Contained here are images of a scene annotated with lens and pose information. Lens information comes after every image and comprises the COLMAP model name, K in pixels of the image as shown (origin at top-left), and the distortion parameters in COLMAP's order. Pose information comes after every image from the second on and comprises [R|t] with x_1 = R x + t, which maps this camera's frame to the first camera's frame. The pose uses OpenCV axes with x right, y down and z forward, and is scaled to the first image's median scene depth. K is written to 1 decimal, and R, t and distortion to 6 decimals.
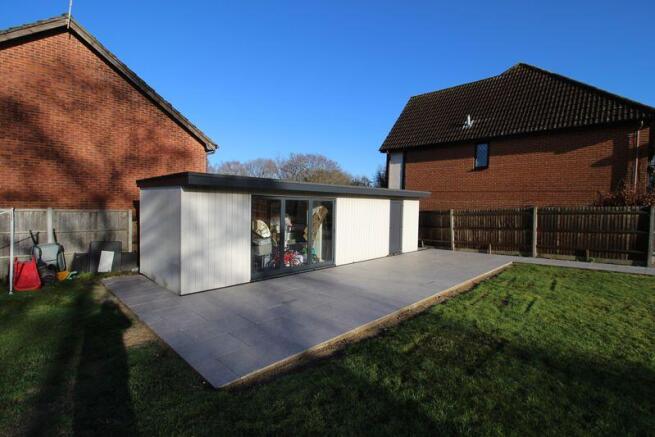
lens RADIAL K [[291.1, 0, 327.5], [0, 291.1, 218.5], [0, 0, 1]] dist [-0.020876, -0.000162]
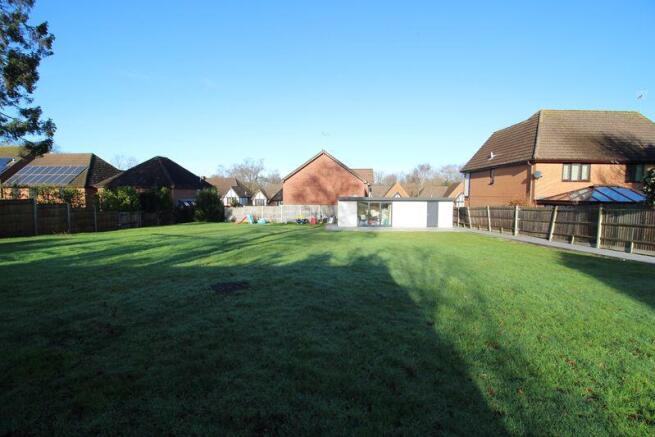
lens RADIAL K [[321.5, 0, 342.5], [0, 321.5, 208.3], [0, 0, 1]] dist [0.001582, -0.000066]
pose [[0.696516, 0.013013, -0.717423, 1.749774], [-0.028364, 0.999553, -0.009408, 0.026591], [0.716980, 0.026902, 0.696574, -1.337505]]
